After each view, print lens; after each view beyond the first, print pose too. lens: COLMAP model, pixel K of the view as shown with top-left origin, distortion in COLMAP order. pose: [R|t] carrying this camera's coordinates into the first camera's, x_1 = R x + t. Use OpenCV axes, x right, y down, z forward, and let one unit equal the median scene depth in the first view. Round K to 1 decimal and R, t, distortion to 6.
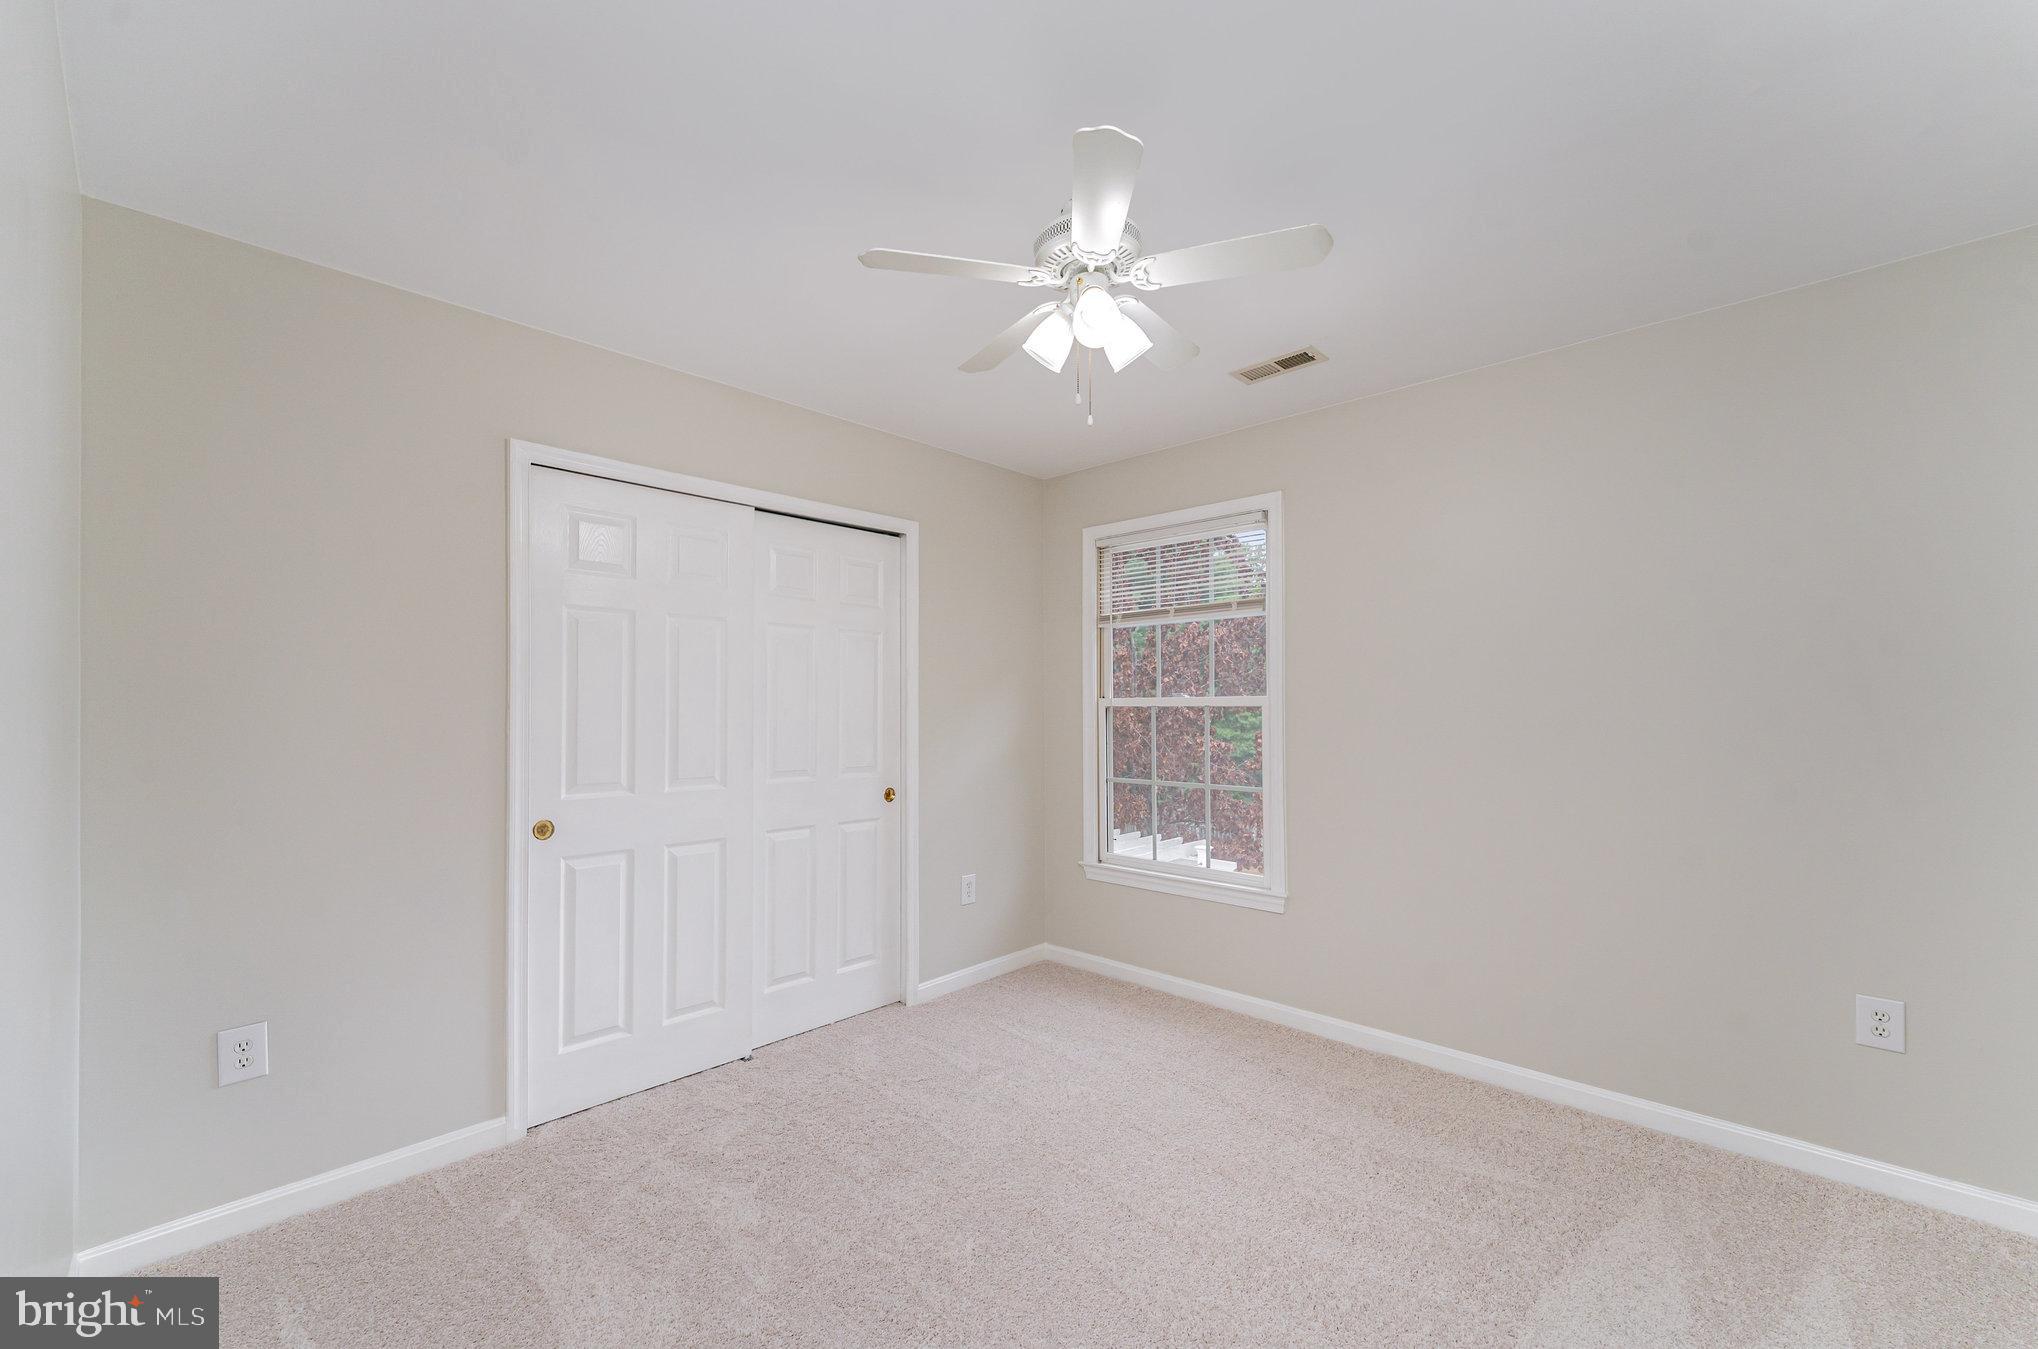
lens RADIAL K [[823.0, 0, 1019.7], [0, 823.0, 694.3], [0, 0, 1]] dist [0.000340, 0.000082]
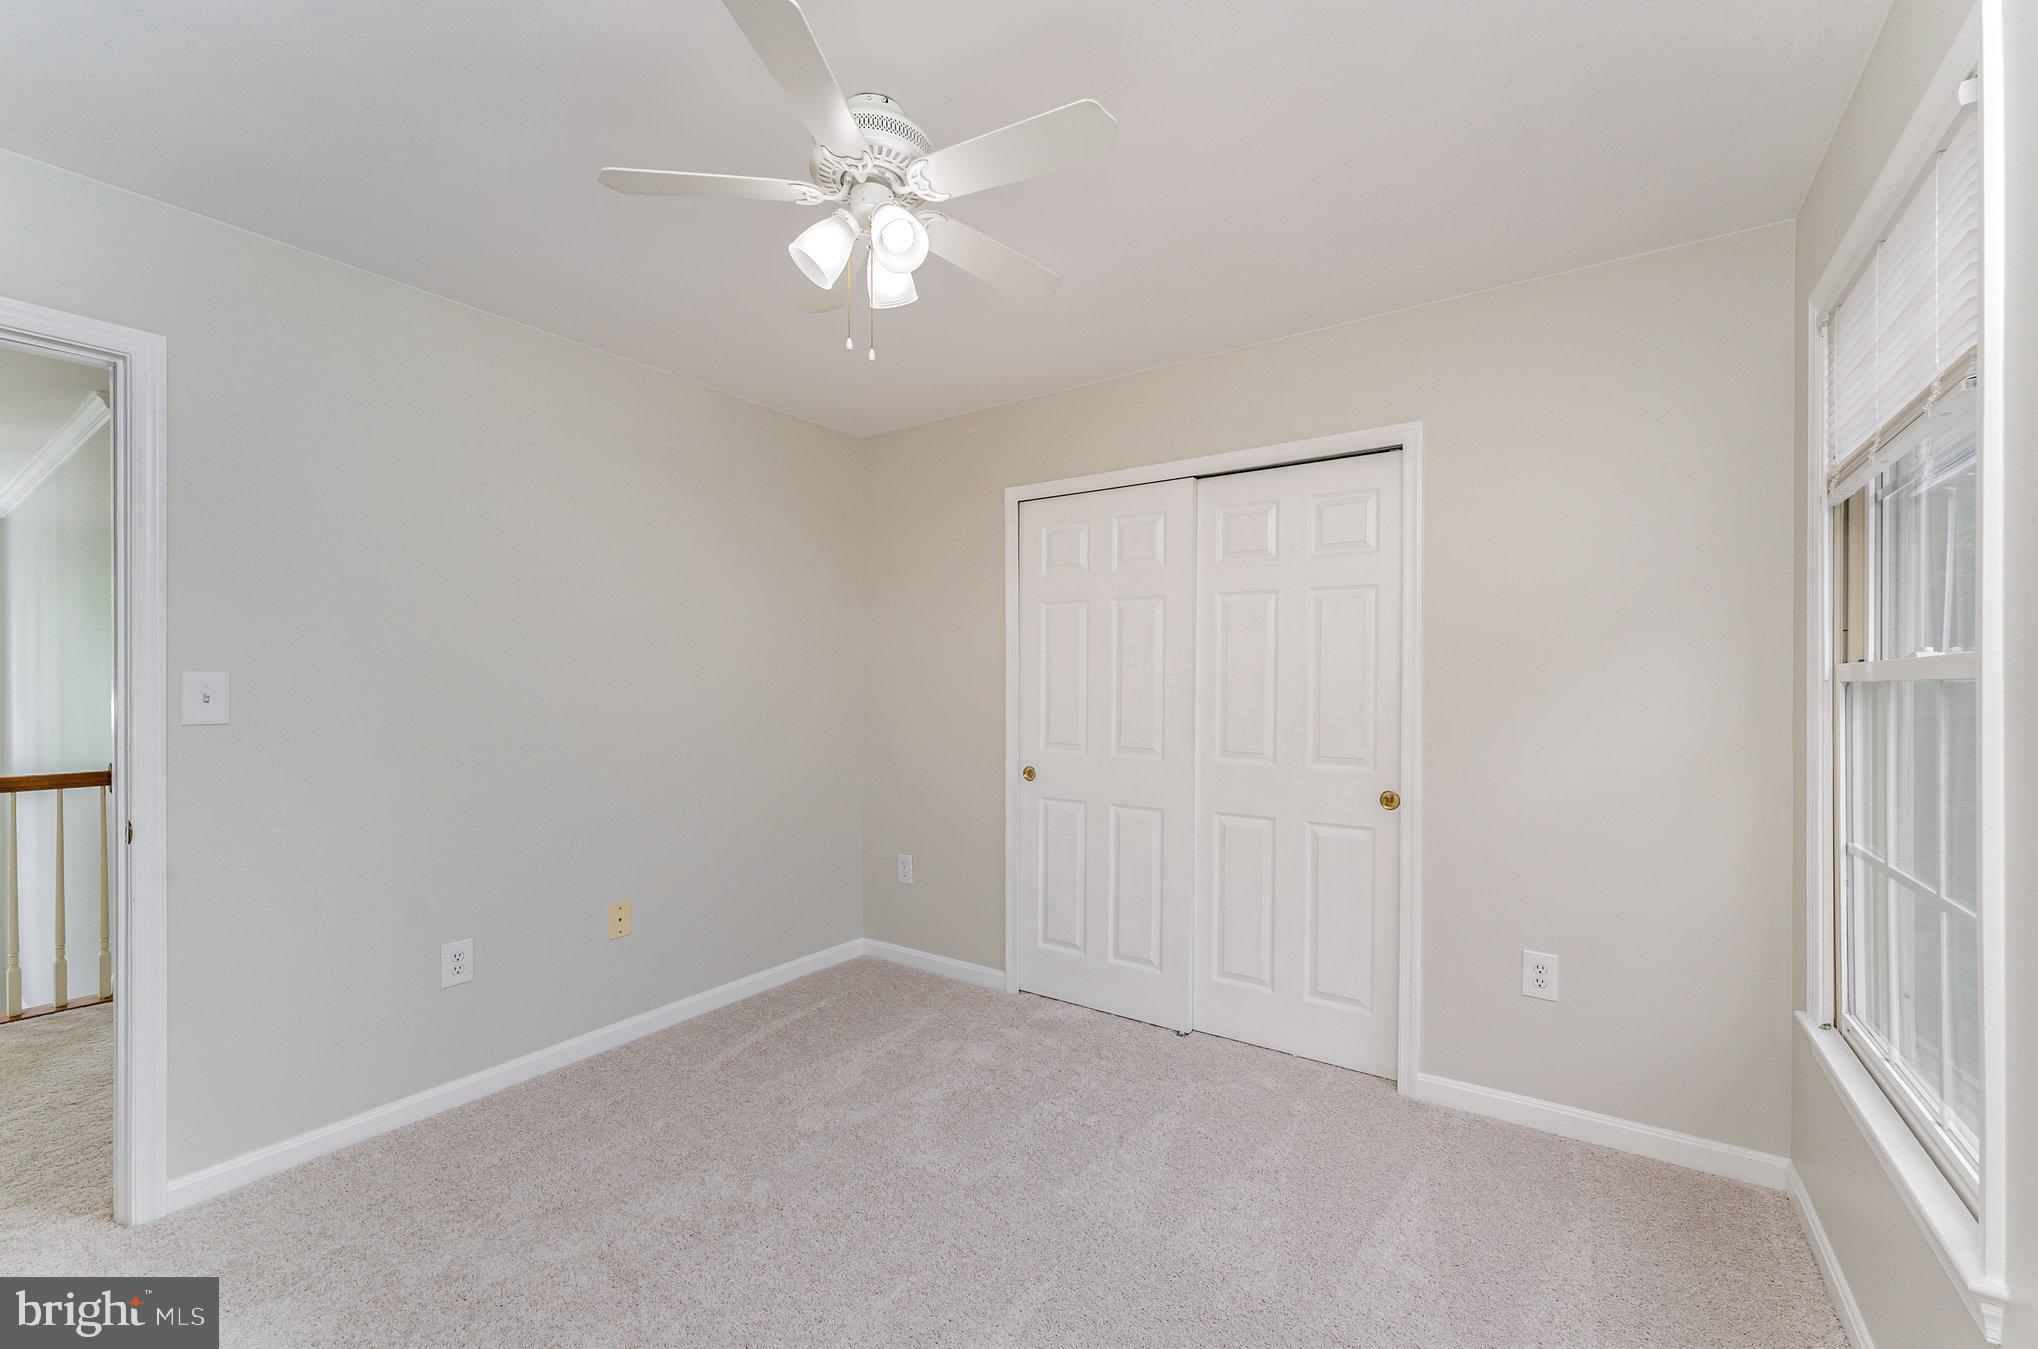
lens RADIAL K [[821.0, 0, 1019.0], [0, 821.0, 674.5], [0, 0, 1]] dist [0.000522, 0.000017]
pose [[0.159365, 0.002112, -0.987217, 0.634553], [0.020917, 0.999766, 0.005516, -0.003733], [0.986998, -0.021528, 0.159284, 0.666909]]
